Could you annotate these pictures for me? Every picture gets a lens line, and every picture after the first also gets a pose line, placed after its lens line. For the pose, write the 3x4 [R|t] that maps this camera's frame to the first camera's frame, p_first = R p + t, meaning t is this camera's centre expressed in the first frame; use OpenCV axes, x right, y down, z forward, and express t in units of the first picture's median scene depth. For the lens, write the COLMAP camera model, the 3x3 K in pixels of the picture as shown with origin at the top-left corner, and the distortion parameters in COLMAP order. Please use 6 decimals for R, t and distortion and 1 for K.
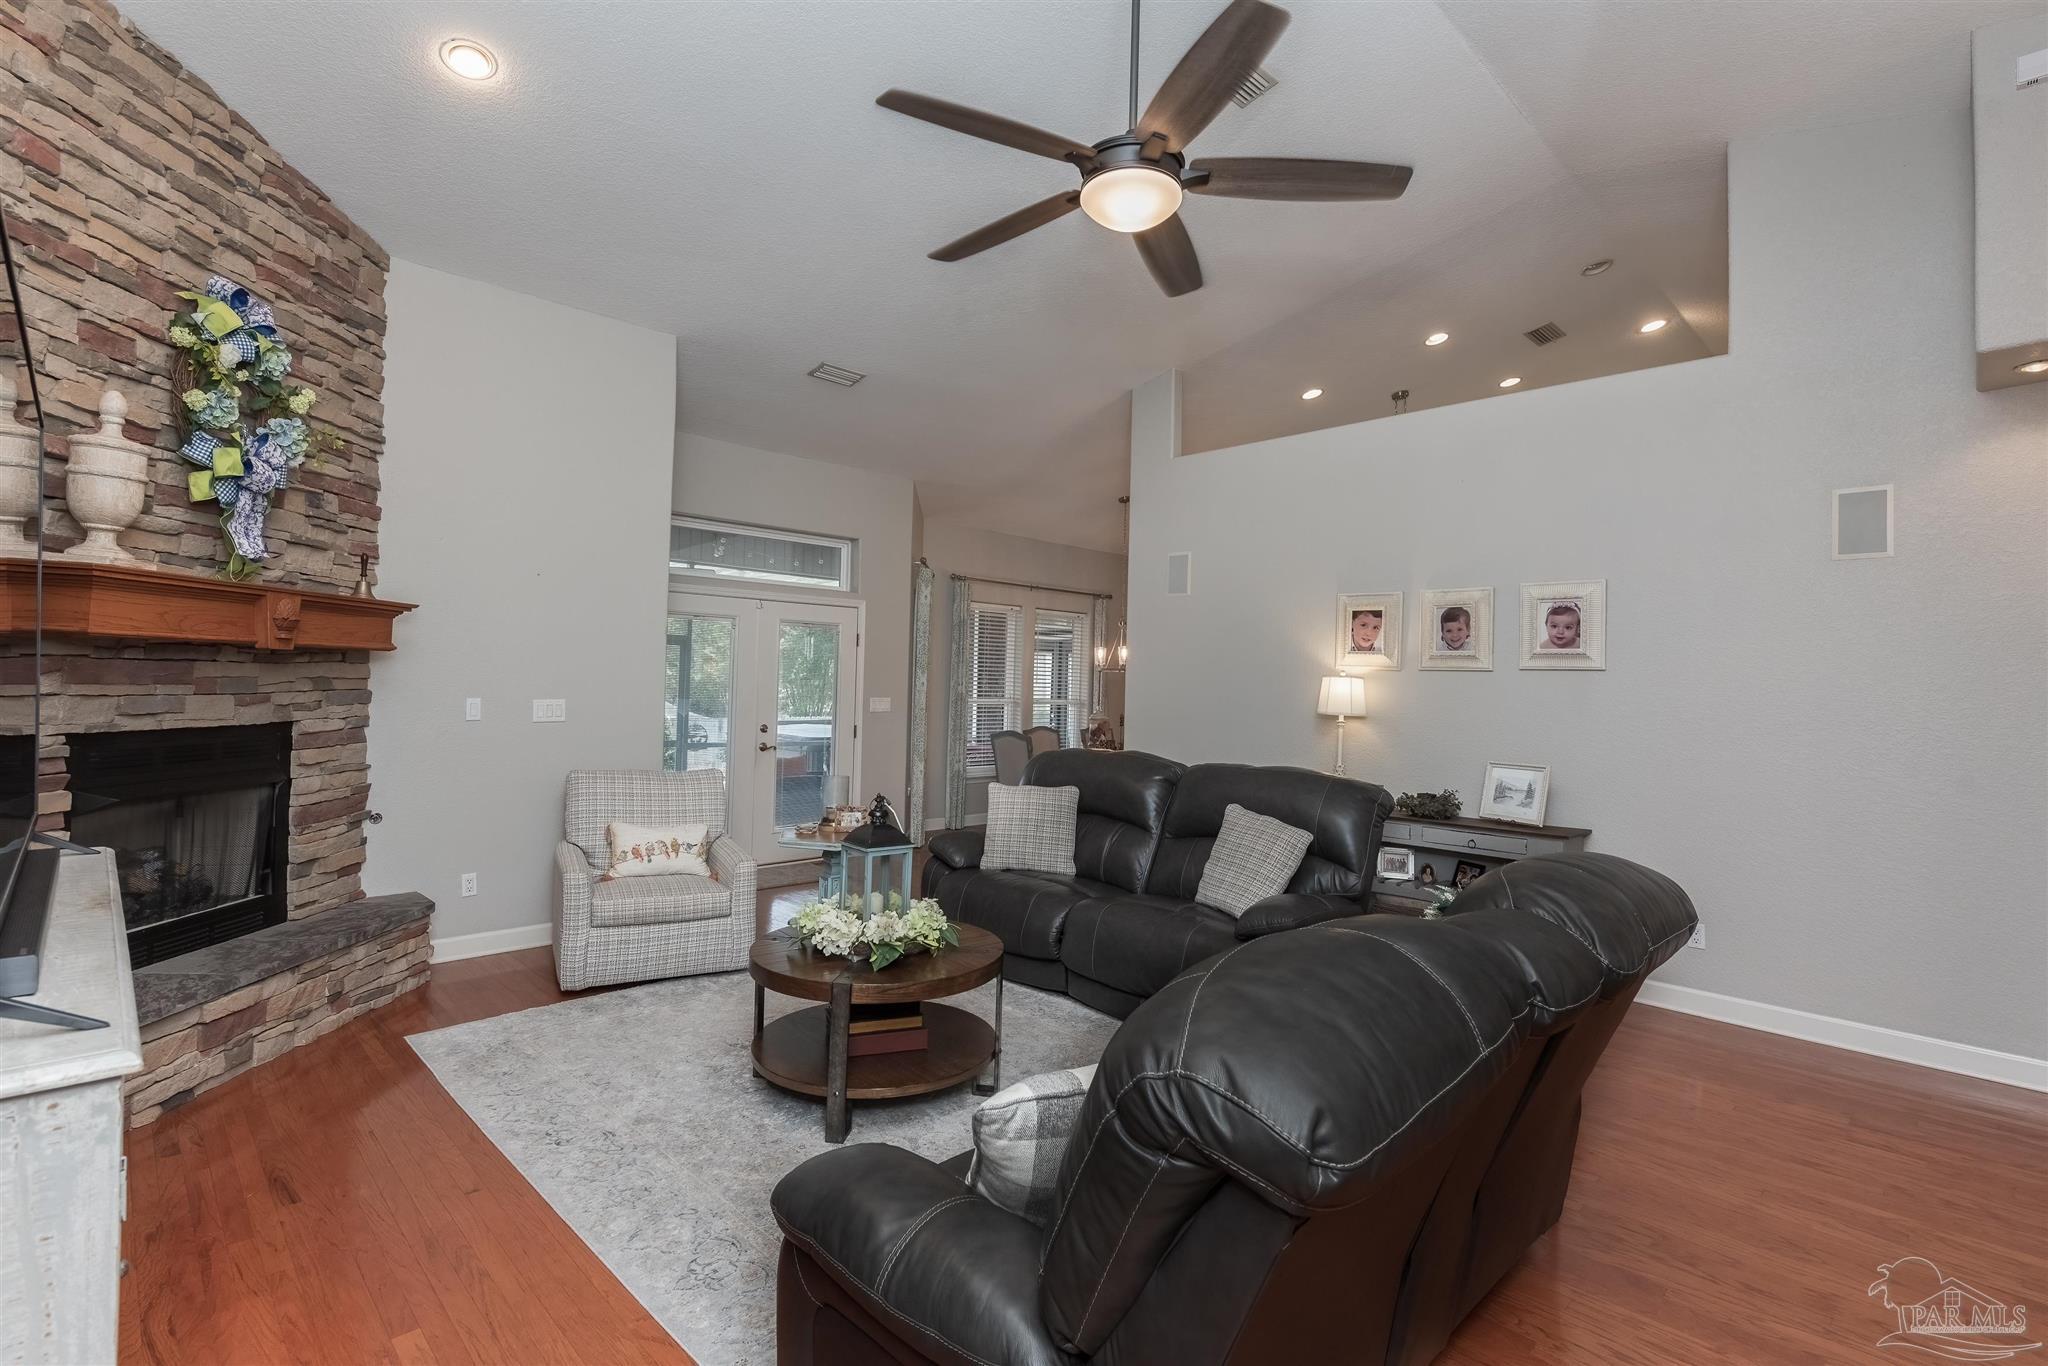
lens RADIAL K [[981.2, 0, 1024.0], [0, 981.2, 683.0], [0, 0, 1]] dist [0.000015, -0.000007]
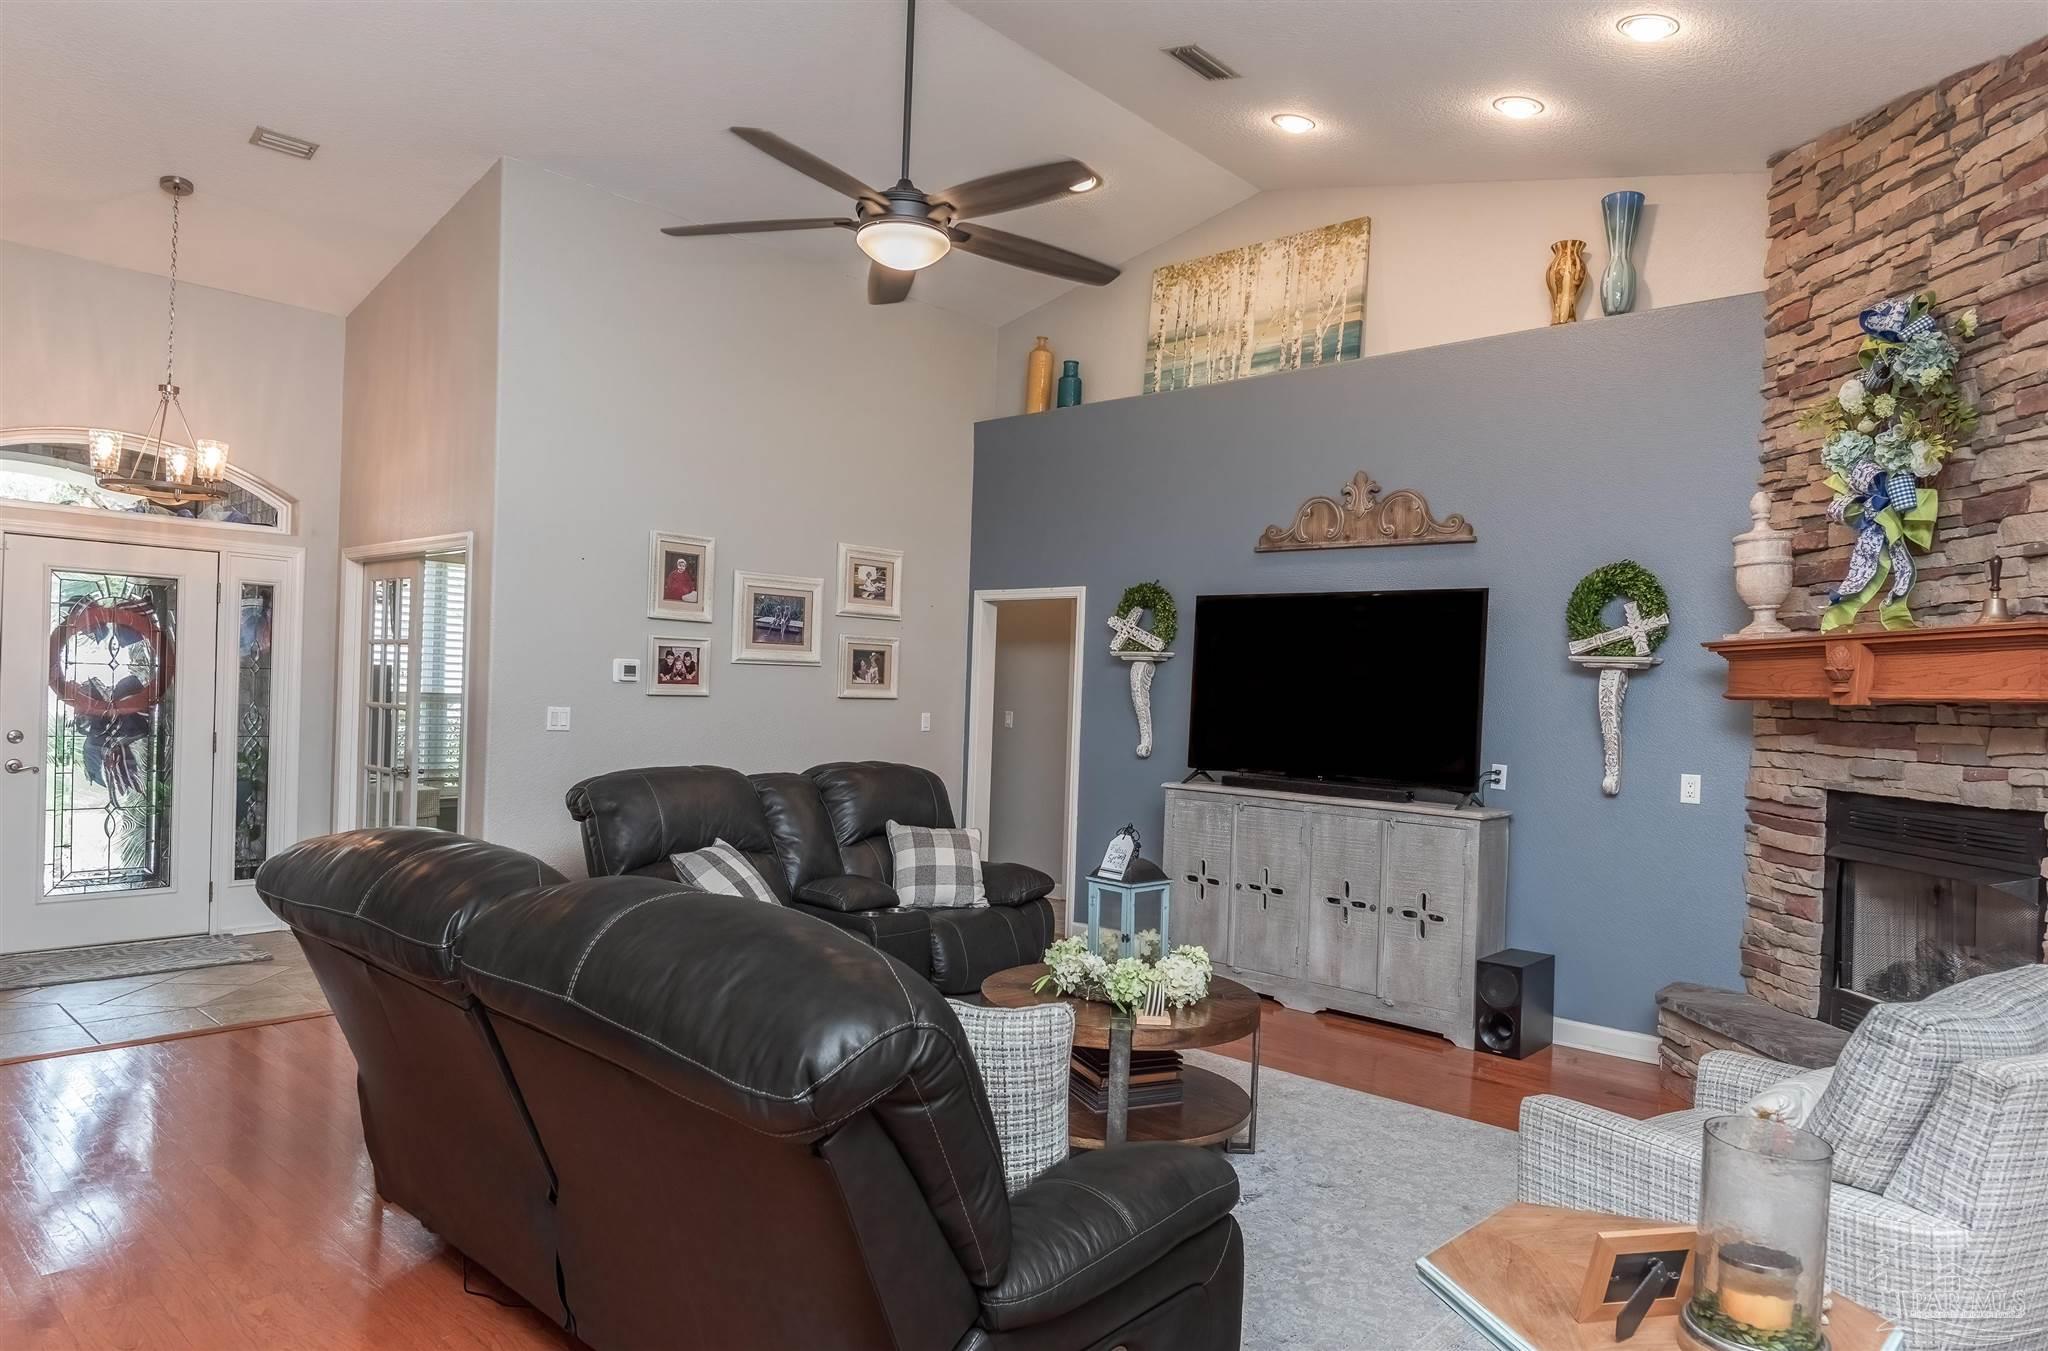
lens RADIAL K [[1233.3, 0, 1024.0], [0, 1233.3, 675.5], [0, 0, 1]] dist [-0.000078, -0.000032]
pose [[-0.995171, -0.070654, -0.068139, 0.035425], [-0.069529, 0.997404, -0.018747, 0.011371], [0.069287, -0.013919, -0.997500, 2.150504]]
